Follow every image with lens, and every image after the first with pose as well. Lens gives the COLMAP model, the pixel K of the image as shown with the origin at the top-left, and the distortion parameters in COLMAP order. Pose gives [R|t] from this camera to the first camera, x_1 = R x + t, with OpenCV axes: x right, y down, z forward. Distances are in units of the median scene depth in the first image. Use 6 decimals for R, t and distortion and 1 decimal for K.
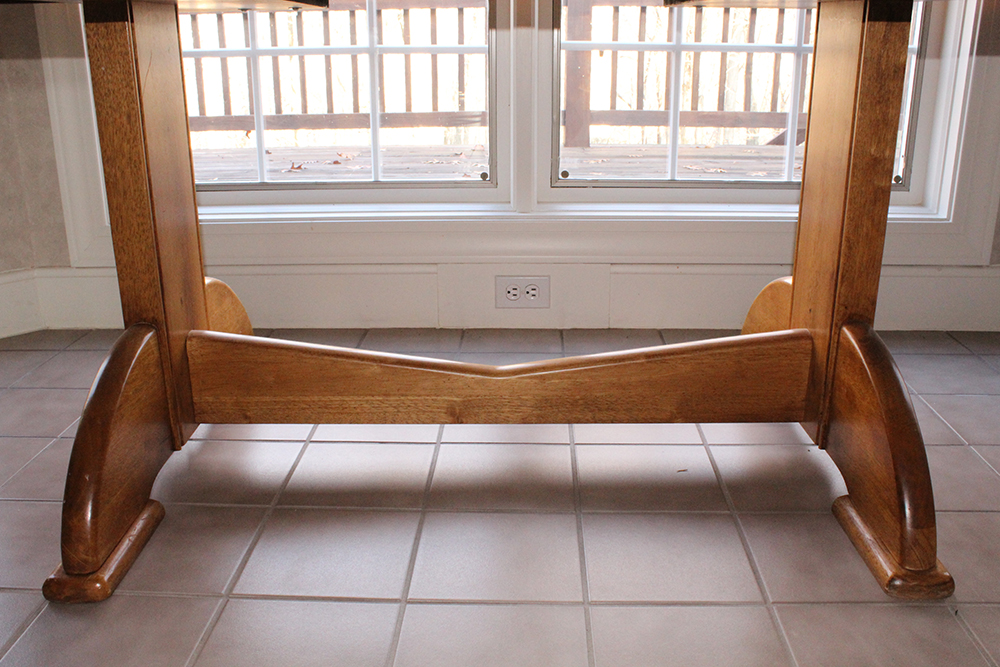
lens RADIAL K [[965.8, 0, 497.4], [0, 965.8, 332.6], [0, 0, 1]] dist [-0.026383, 0.000000]
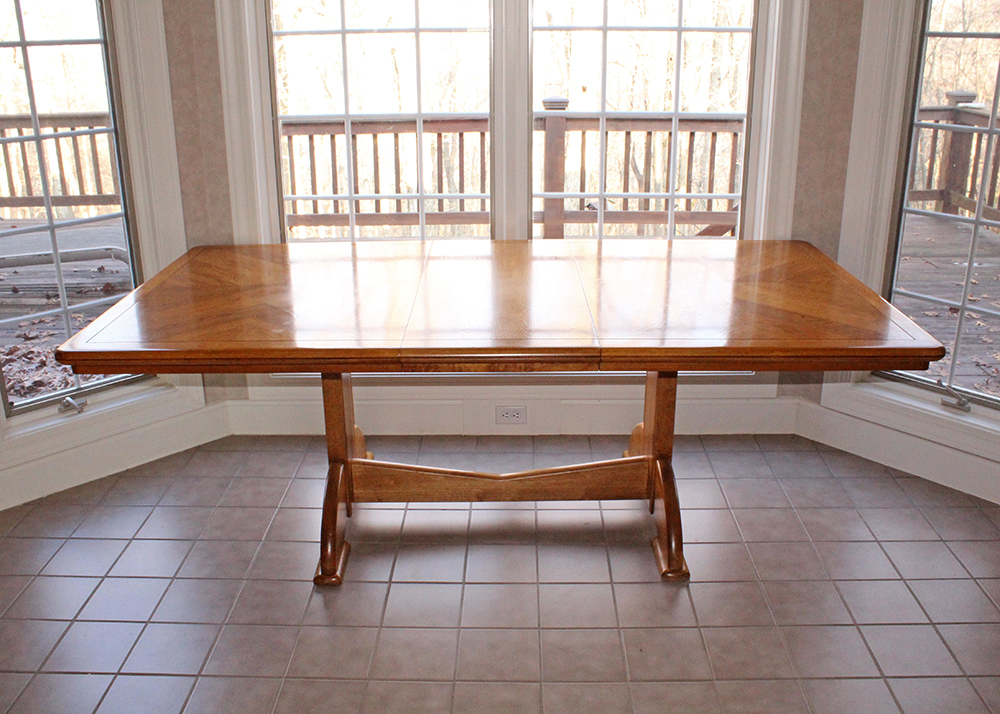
lens RADIAL K [[1027.1, 0, 501.7], [0, 1027.1, 355.9], [0, 0, 1]] dist [0.001511, 0.000000]
pose [[0.999850, -0.006223, 0.016158, -0.029728], [0.005749, 0.999555, 0.029276, -0.290315], [-0.016333, -0.029179, 0.999441, -1.235320]]
